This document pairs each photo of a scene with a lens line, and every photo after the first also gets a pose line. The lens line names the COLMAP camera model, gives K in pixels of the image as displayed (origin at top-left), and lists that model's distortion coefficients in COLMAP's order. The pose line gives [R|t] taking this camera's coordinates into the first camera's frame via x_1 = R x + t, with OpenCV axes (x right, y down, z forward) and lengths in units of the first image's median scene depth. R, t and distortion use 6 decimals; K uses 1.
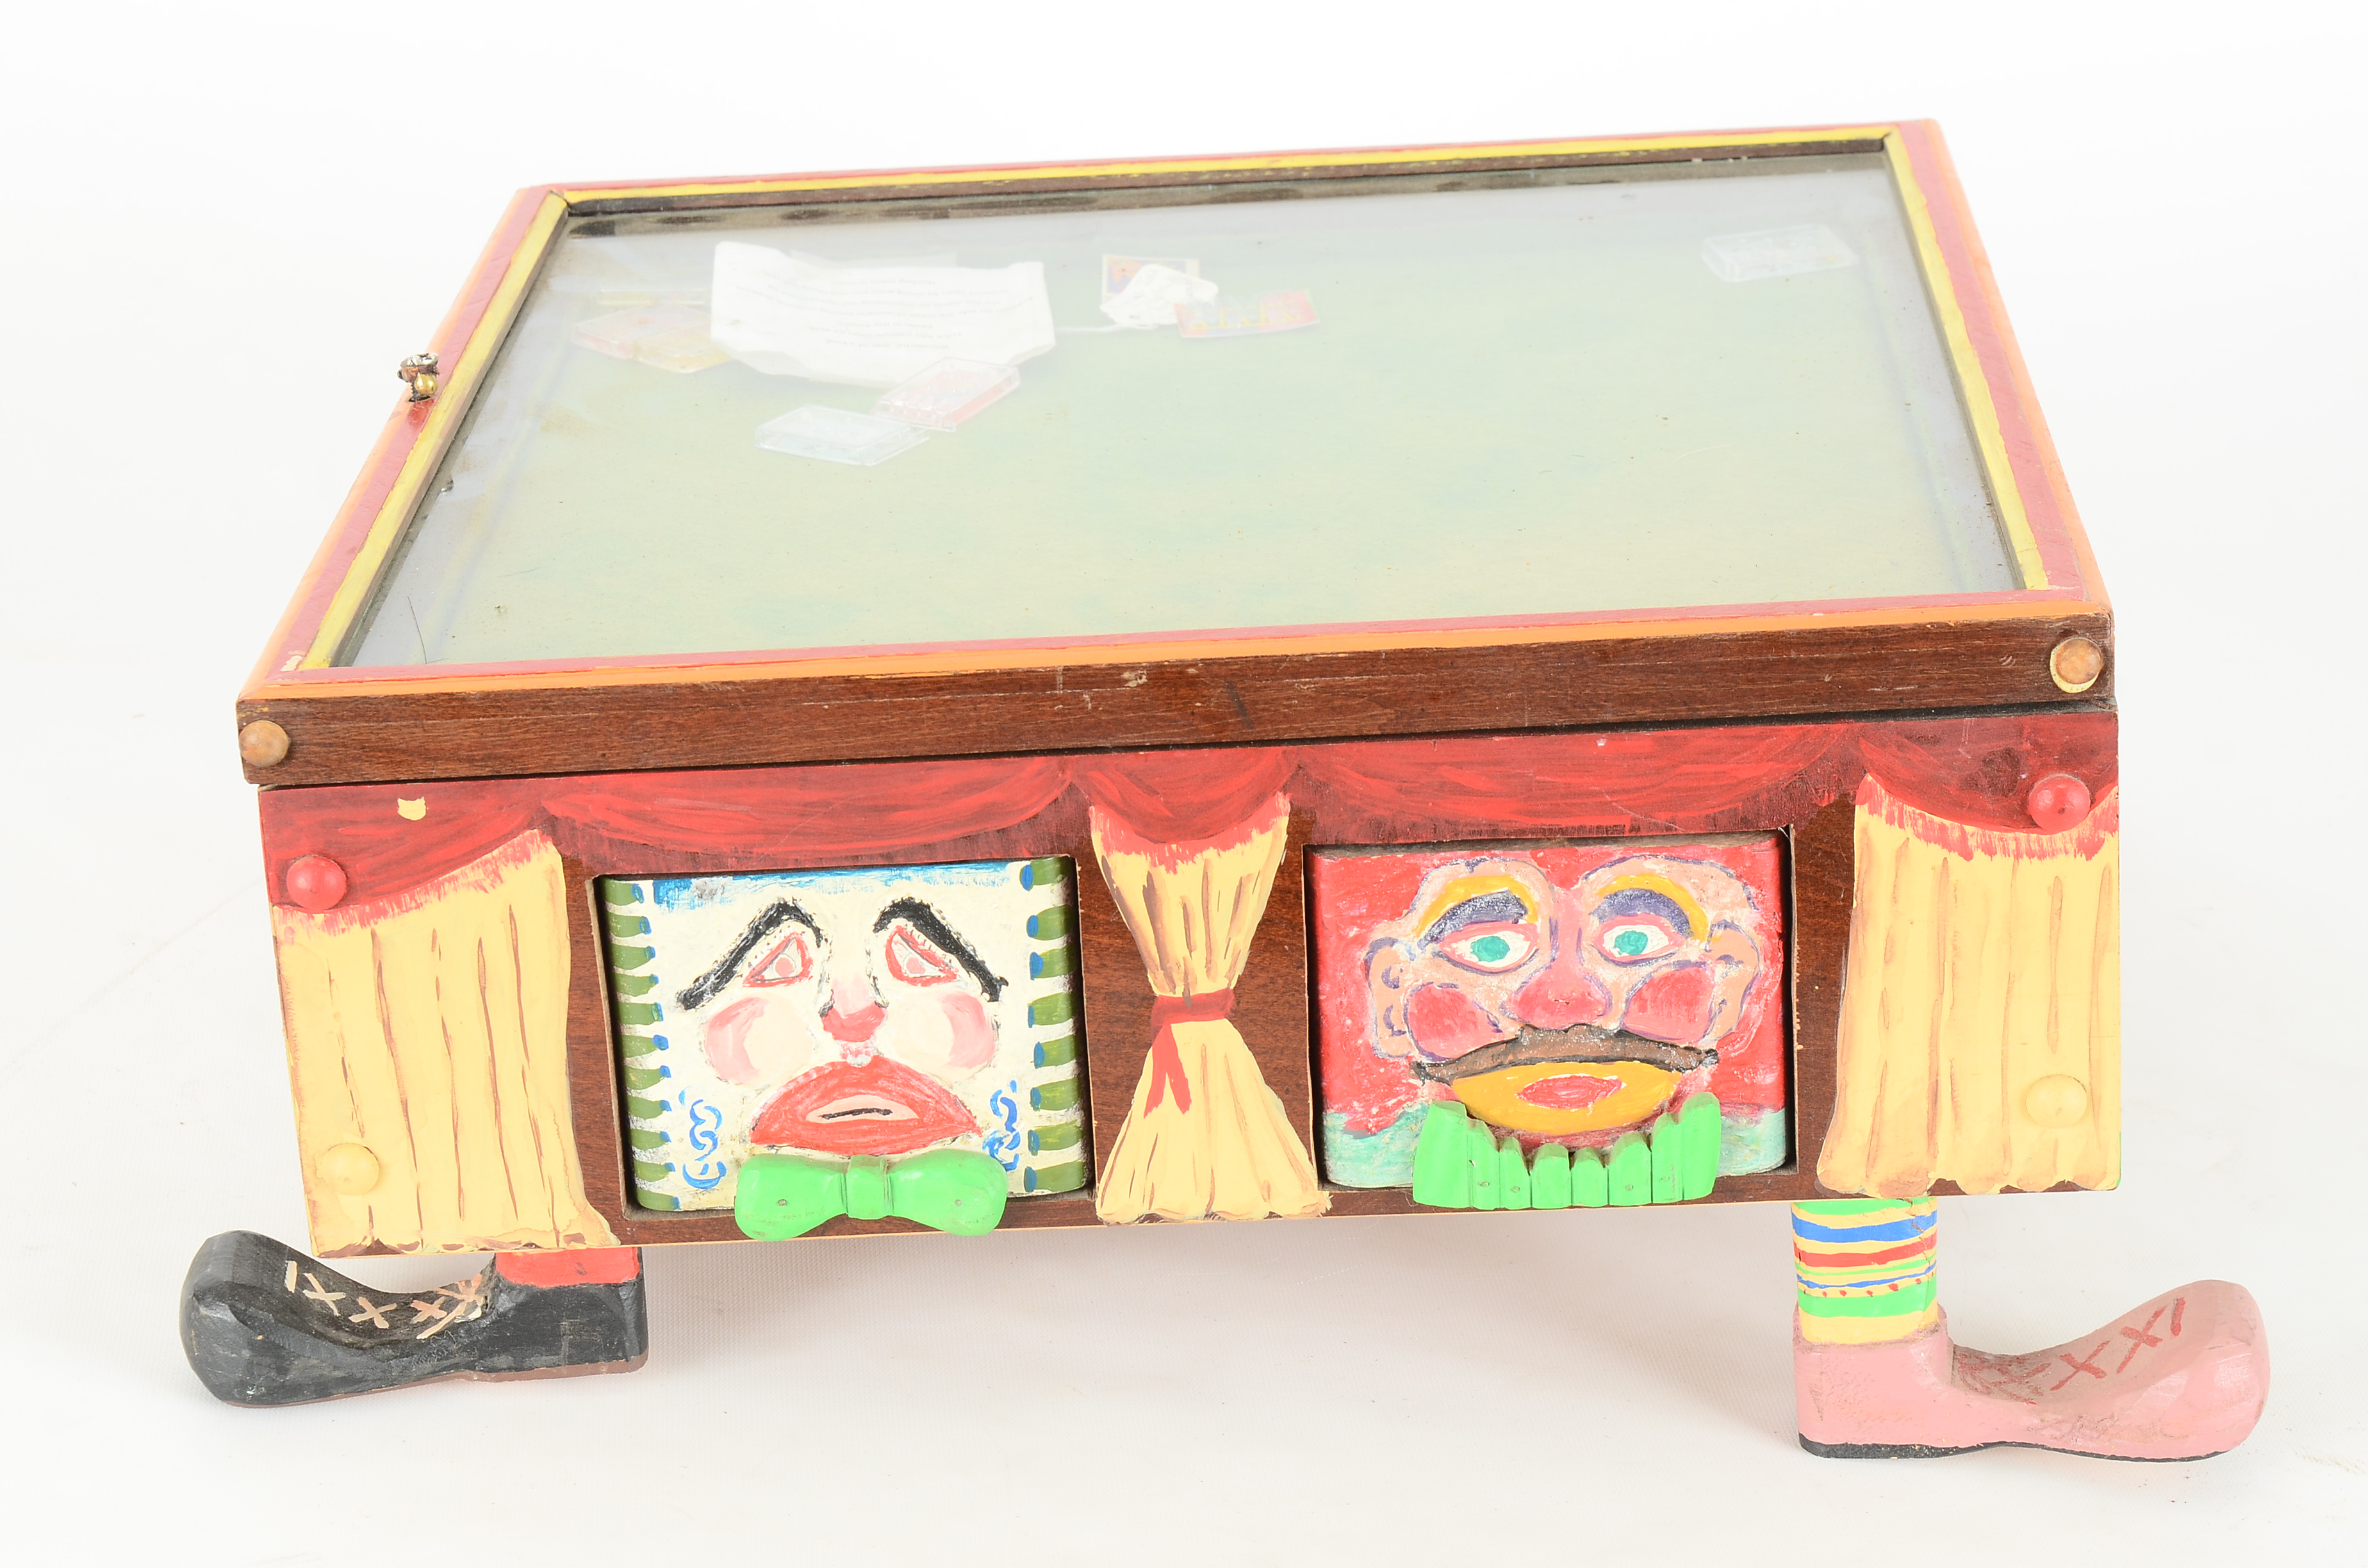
lens RADIAL K [[5286.6, 0, 1184.0], [0, 5286.6, 784.0], [0, 0, 1]] dist [0.114312, -0.464025]
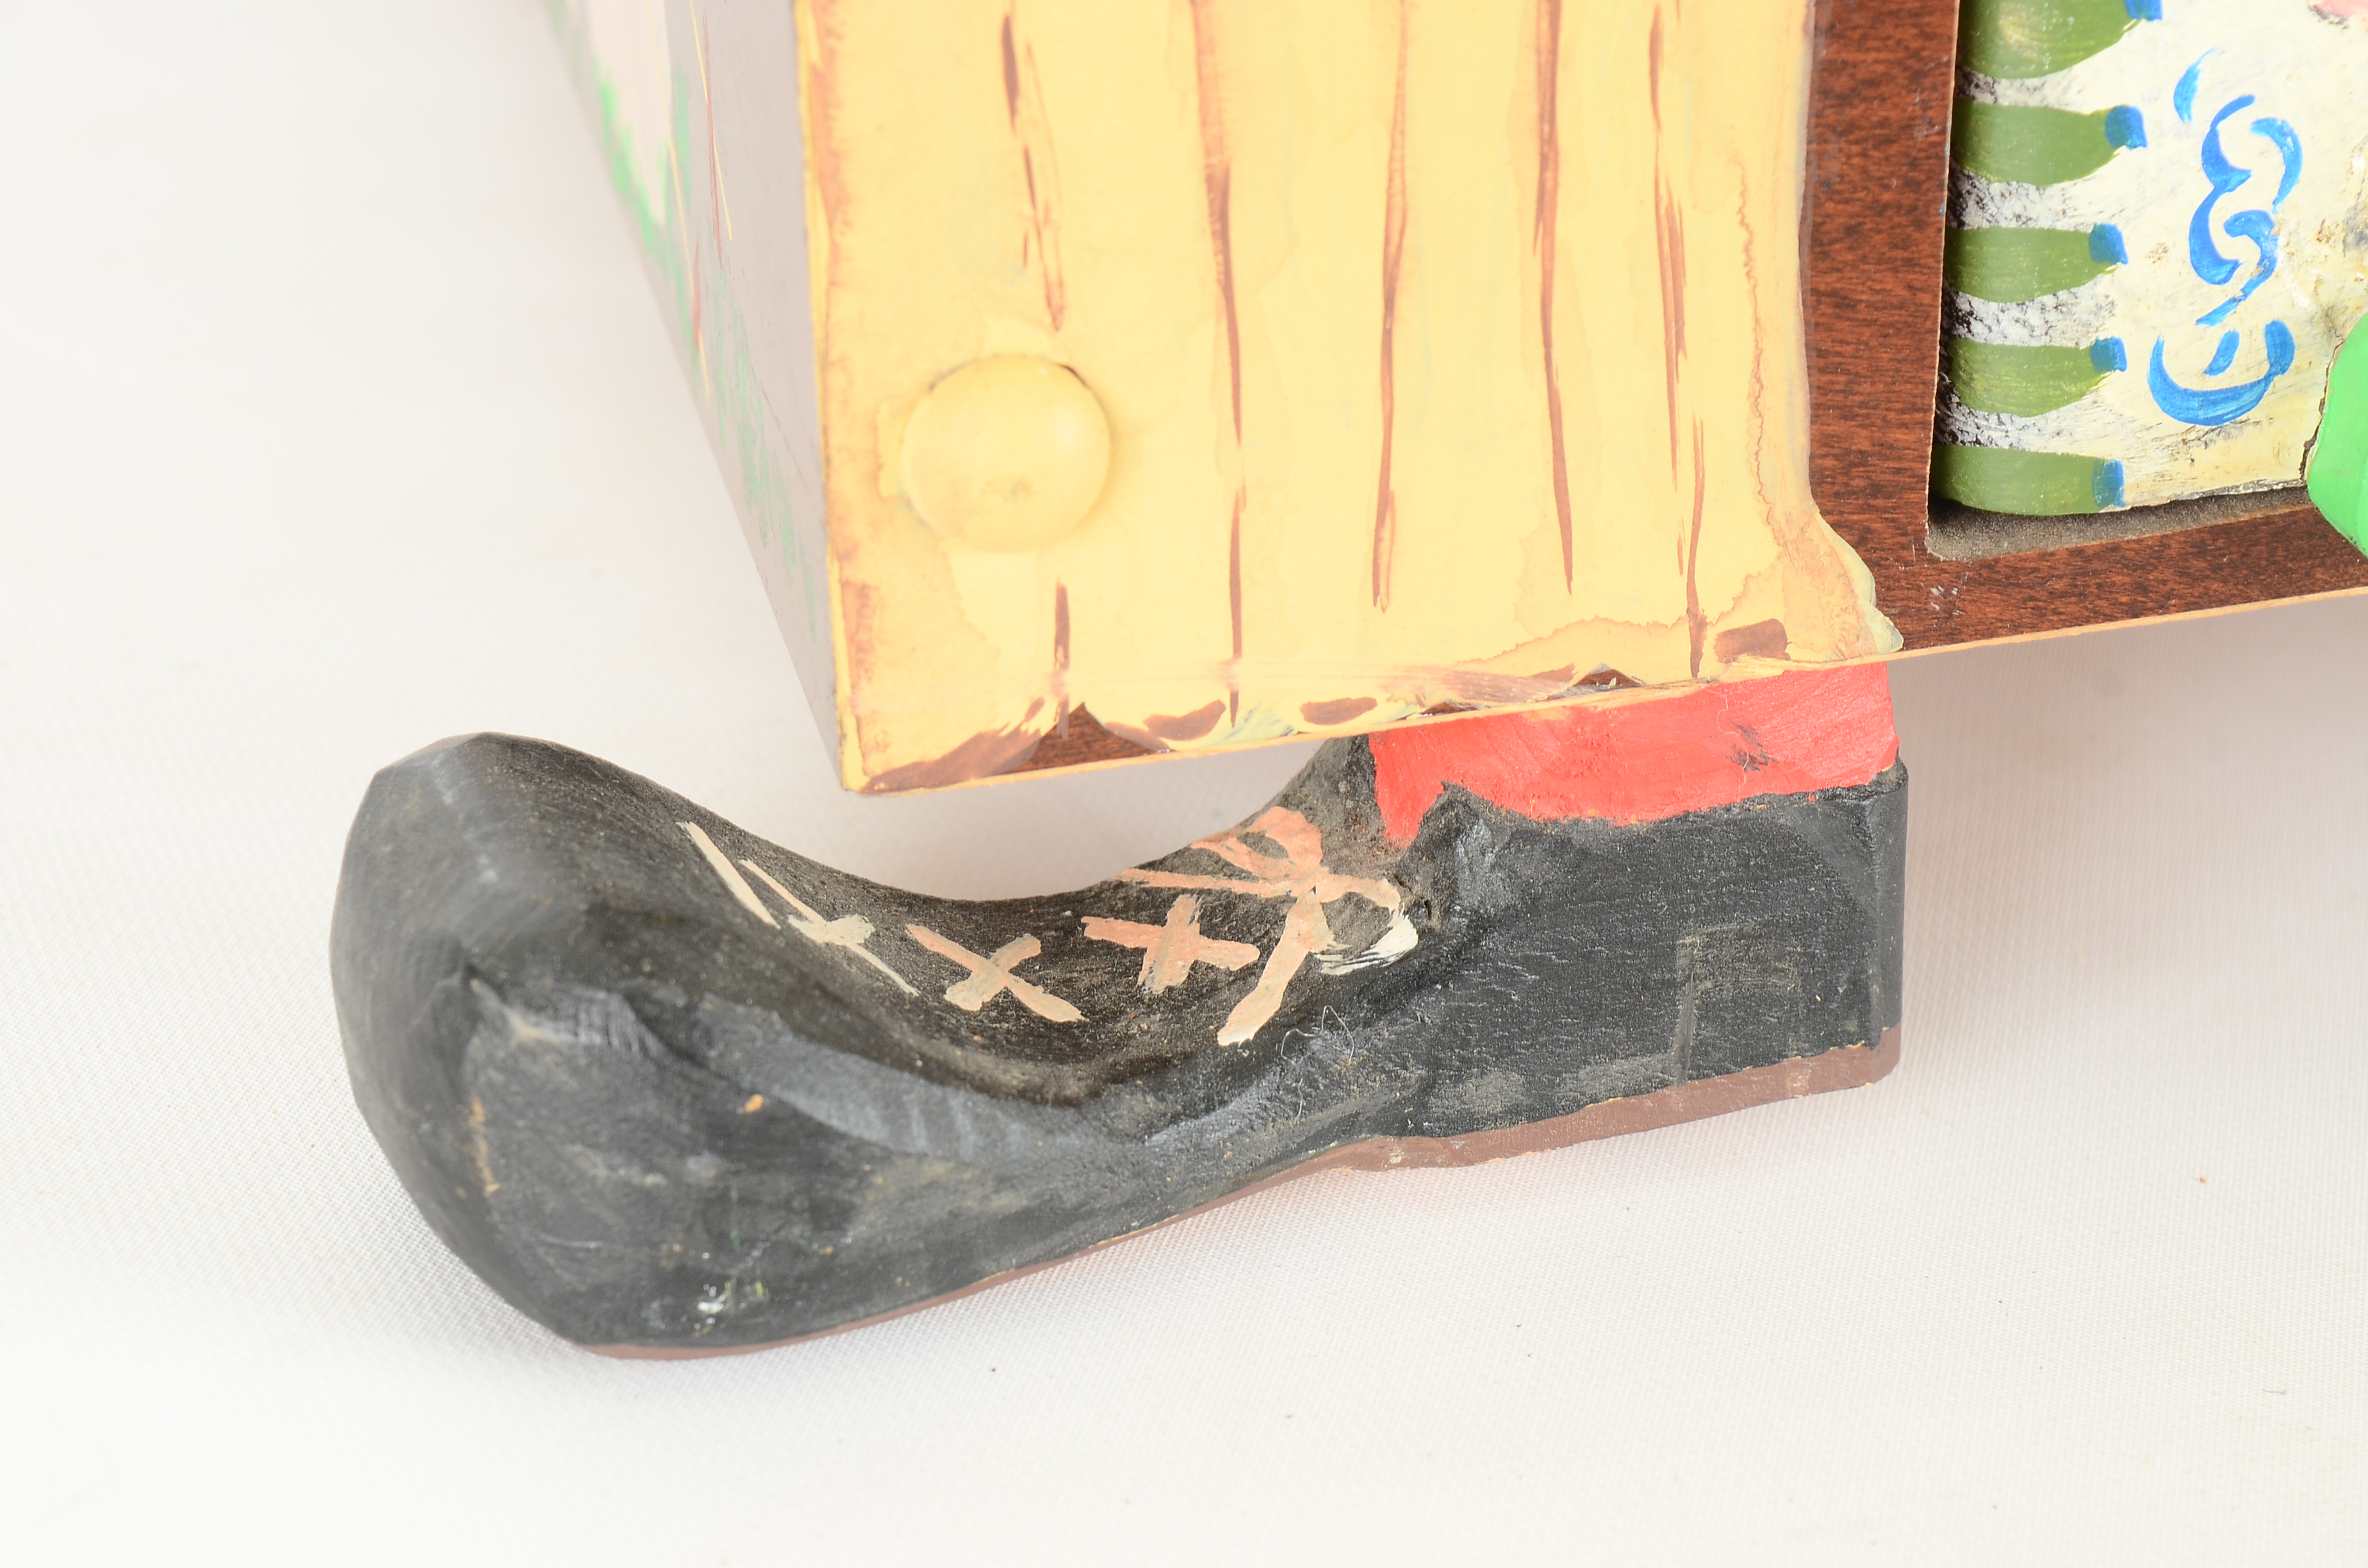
lens RADIAL K [[5286.6, 0, 1184.0], [0, 5286.6, 784.0], [0, 0, 1]] dist [0.114312, -0.464025]
pose [[0.963351, -0.096083, 0.250444, -0.220255], [0.075540, 0.993036, 0.090406, 0.066377], [-0.257387, -0.068174, 0.963901, 0.744198]]
